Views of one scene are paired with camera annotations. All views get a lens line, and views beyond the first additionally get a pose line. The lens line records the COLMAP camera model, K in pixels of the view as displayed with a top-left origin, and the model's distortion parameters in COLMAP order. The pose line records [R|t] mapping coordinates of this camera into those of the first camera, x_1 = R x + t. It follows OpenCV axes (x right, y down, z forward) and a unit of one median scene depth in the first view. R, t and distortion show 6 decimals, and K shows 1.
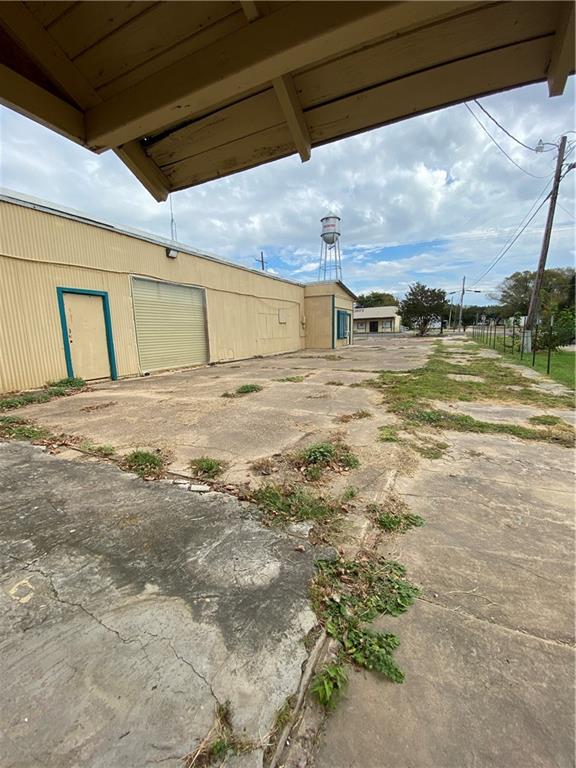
lens RADIAL K [[310.8, 0, 288.2], [0, 310.8, 383.9], [0, 0, 1]] dist [-0.003011, -0.007850]
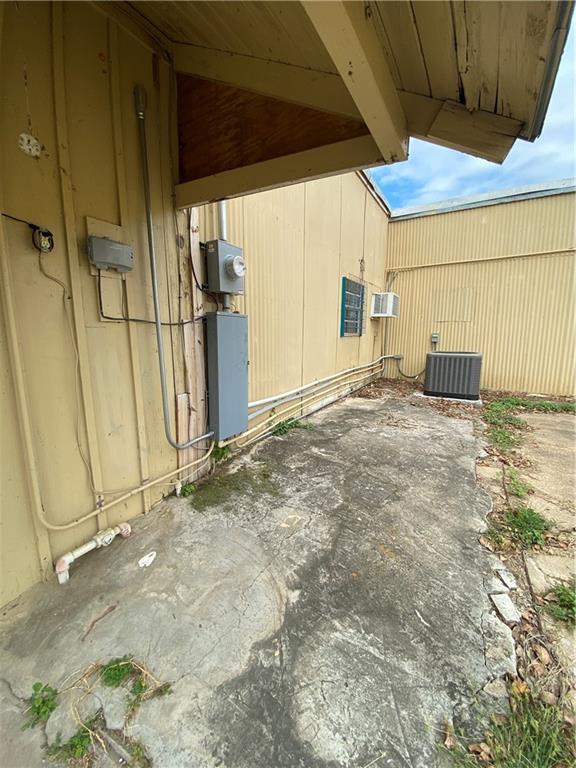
lens RADIAL K [[310.8, 0, 287.4], [0, 310.8, 381.1], [0, 0, 1]] dist [-0.003011, -0.007850]
pose [[-0.074777, 0.177809, -0.981220, 0.208300], [-0.171330, 0.967052, 0.188299, -0.109929], [0.982372, 0.182193, -0.041849, 0.390648]]
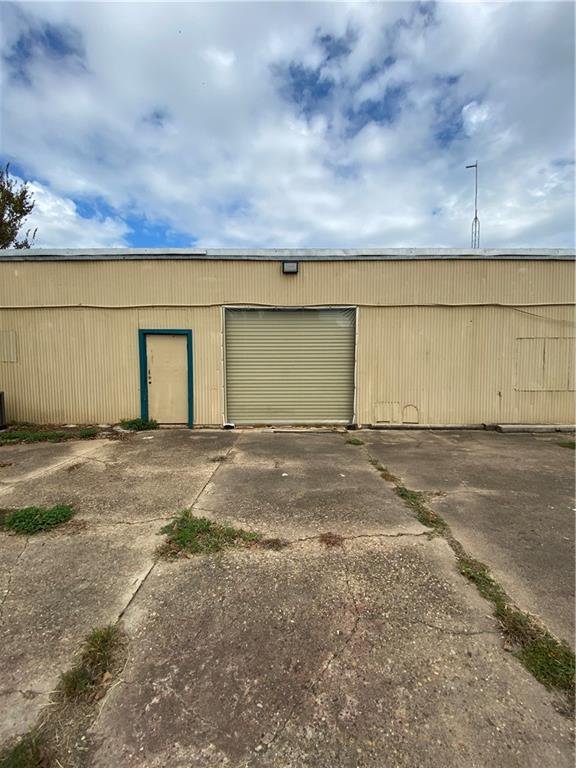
lens RADIAL K [[310.8, 0, 306.8], [0, 310.8, 387.0], [0, 0, 1]] dist [-0.003011, -0.007850]
pose [[0.453119, 0.083864, -0.887496, 0.898975], [-0.157563, 0.987425, 0.012861, -0.476964], [0.877415, 0.134009, 0.460635, 2.181252]]
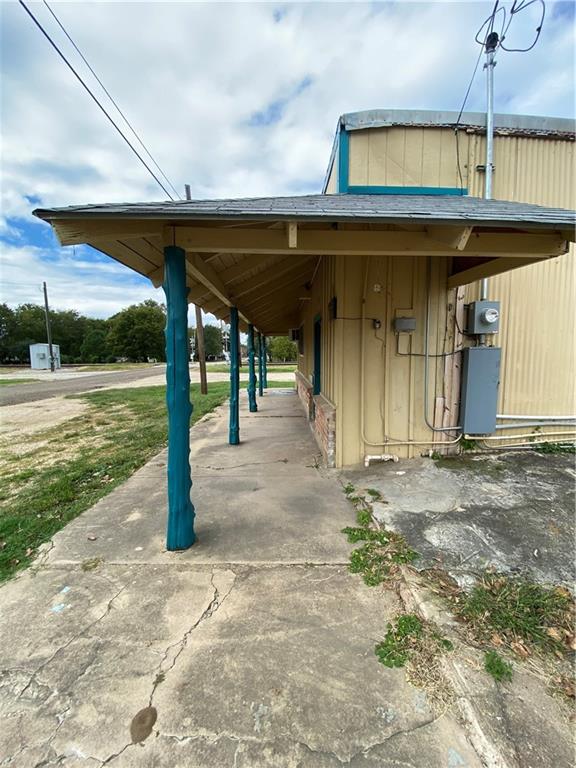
lens RADIAL K [[310.8, 0, 291.1], [0, 310.8, 387.1], [0, 0, 1]] dist [-0.003011, -0.007850]
pose [[-0.883406, 0.074846, -0.462593, 0.572149], [-0.058426, 0.961868, 0.267202, -0.224187], [0.464952, 0.263075, -0.845347, 0.847364]]
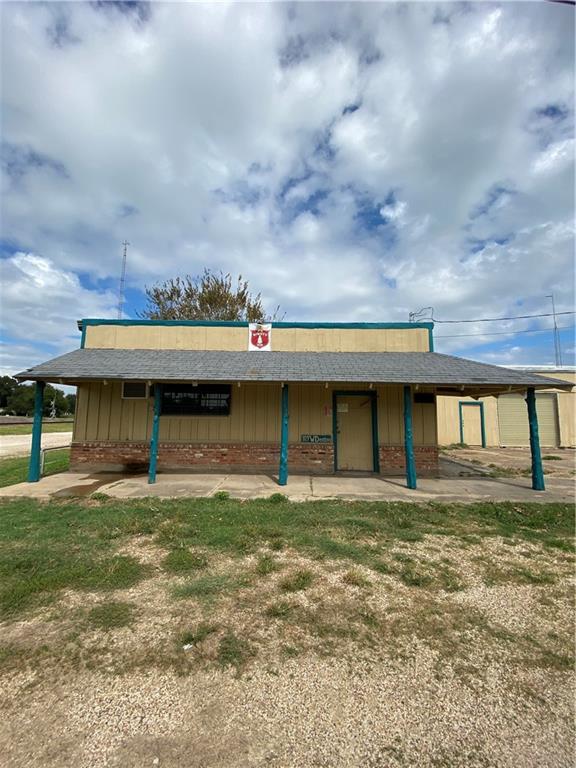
lens RADIAL K [[310.8, 0, 286.7], [0, 310.8, 383.0], [0, 0, 1]] dist [-0.003011, -0.007850]
pose [[0.414775, -0.075529, -0.906784, 1.681176], [-0.170669, 0.972405, -0.159061, 0.272302], [0.893775, 0.220735, 0.390439, -2.201792]]
